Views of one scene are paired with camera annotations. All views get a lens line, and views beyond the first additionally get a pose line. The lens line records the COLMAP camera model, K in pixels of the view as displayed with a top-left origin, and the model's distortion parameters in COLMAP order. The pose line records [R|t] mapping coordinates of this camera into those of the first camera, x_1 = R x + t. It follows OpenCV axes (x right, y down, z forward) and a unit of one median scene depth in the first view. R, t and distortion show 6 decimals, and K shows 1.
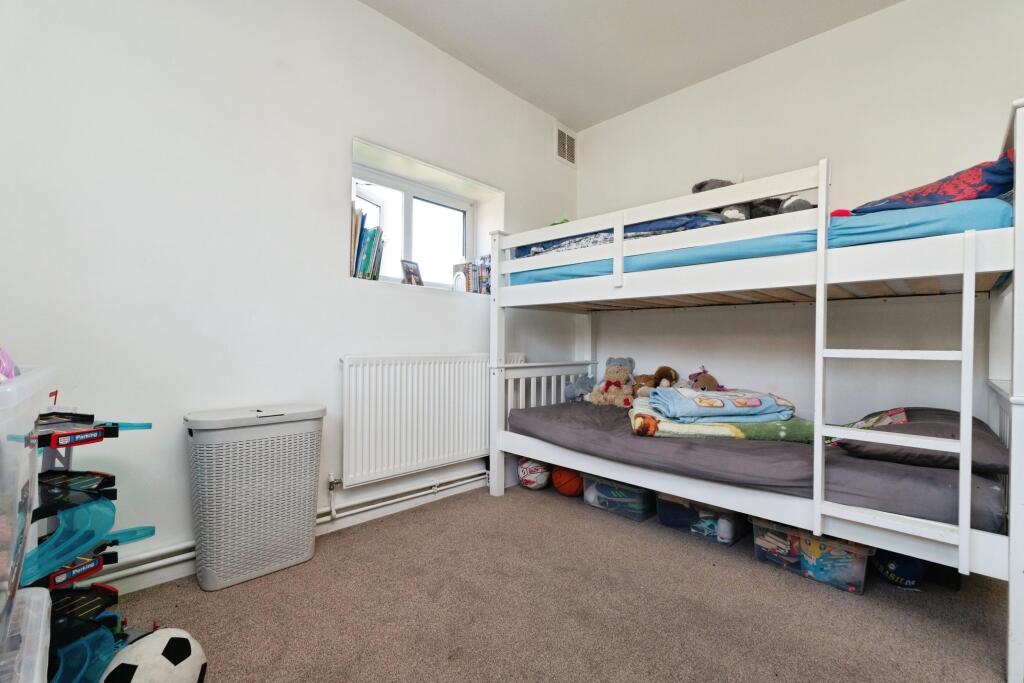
lens RADIAL K [[436.7, 0, 516.8], [0, 436.7, 336.6], [0, 0, 1]] dist [0.005368, 0.000354]
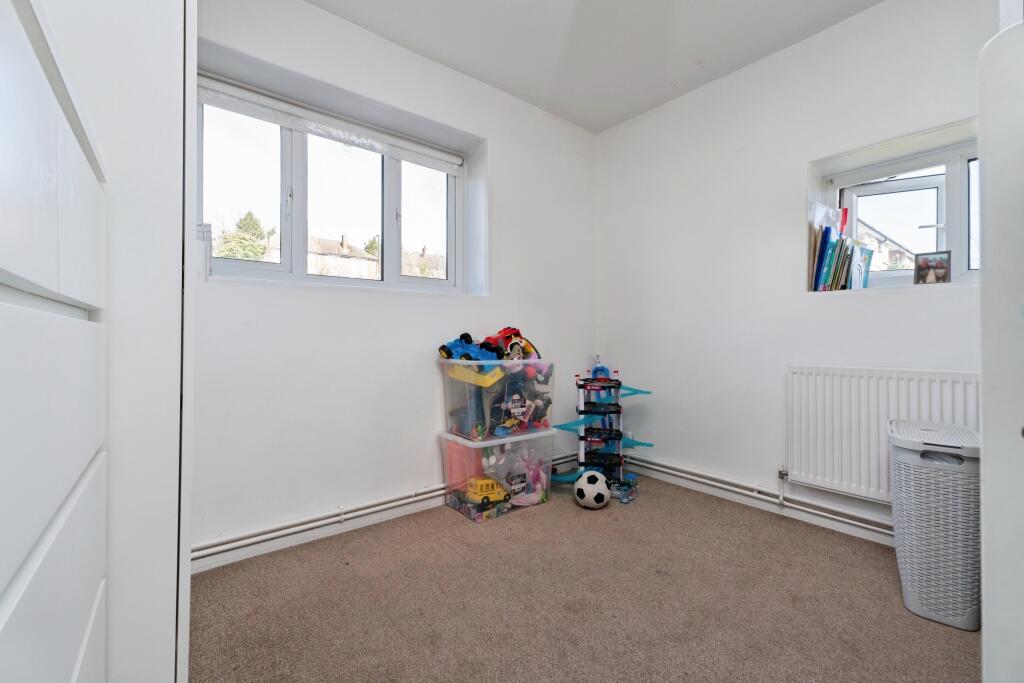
lens RADIAL K [[436.7, 0, 516.8], [0, 436.7, 336.6], [0, 0, 1]] dist [0.005368, 0.000354]
pose [[-0.103382, -0.019945, -0.994442, 0.750983], [0.000949, 0.999797, -0.020151, -0.004619], [0.994641, -0.003027, -0.103342, 0.386965]]
